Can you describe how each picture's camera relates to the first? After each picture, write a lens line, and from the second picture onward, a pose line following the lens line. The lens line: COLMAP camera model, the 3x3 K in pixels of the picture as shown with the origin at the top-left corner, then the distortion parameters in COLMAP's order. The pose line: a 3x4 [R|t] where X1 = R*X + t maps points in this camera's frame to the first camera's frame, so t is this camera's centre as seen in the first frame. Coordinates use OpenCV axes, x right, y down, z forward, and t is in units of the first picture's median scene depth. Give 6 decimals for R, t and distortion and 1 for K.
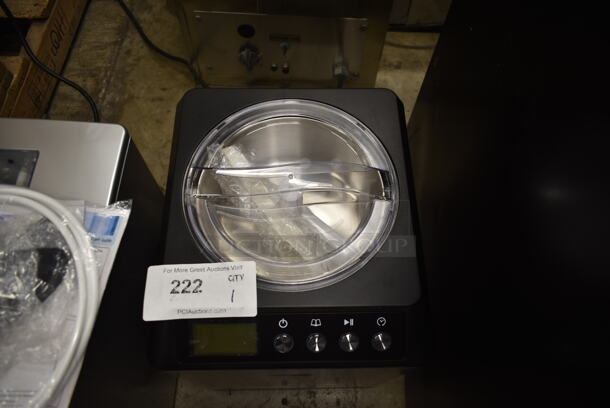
lens RADIAL K [[463.5, 0, 305.0], [0, 463.5, 204.0], [0, 0, 1]] dist [-0.007395, -0.003833]
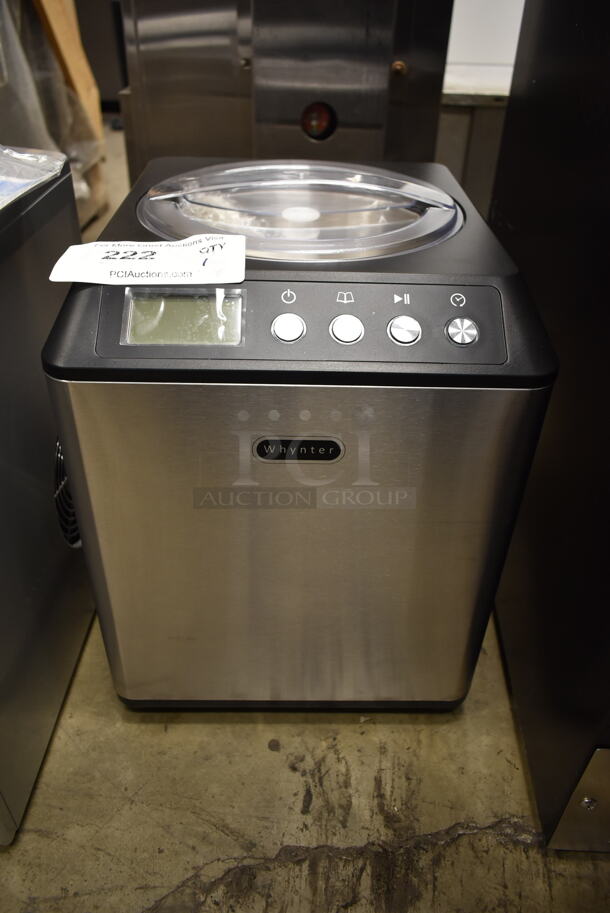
lens RADIAL K [[663.8, 0, 297.2], [0, 663.8, 455.8], [0, 0, 1]] dist [0.007755, 0.002342]
pose [[0.999986, 0.005352, -0.000438, -0.031614], [-0.004863, 0.867910, -0.496697, 0.758588], [-0.002279, 0.496692, 0.867924, 0.340680]]
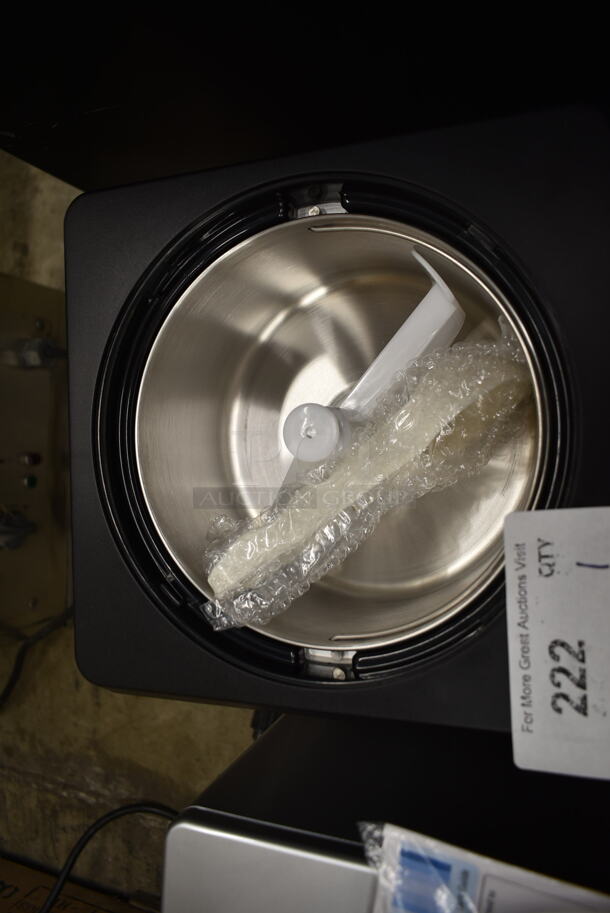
lens RADIAL K [[693.8, 0, 305.0], [0, 693.8, 456.5], [0, 0, 1]] dist [-0.007395, -0.003833]
pose [[-0.012944, -0.999406, -0.031936, -0.033520], [0.996507, -0.015528, 0.082054, -0.092862], [-0.082501, -0.030763, 0.996116, 0.374338]]
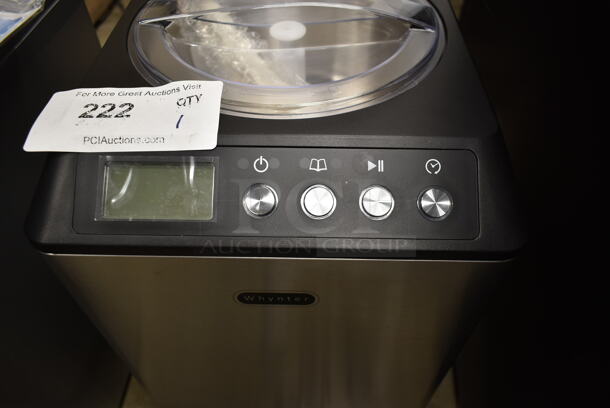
lens RADIAL K [[463.5, 0, 305.0], [0, 463.5, 204.0], [0, 0, 1]] dist [-0.007395, -0.003833]
pose [[0.999090, 0.011977, -0.040938, 0.028333], [-0.023671, 0.954099, -0.298556, 0.427584], [0.035483, 0.299253, 0.953514, 0.421397]]
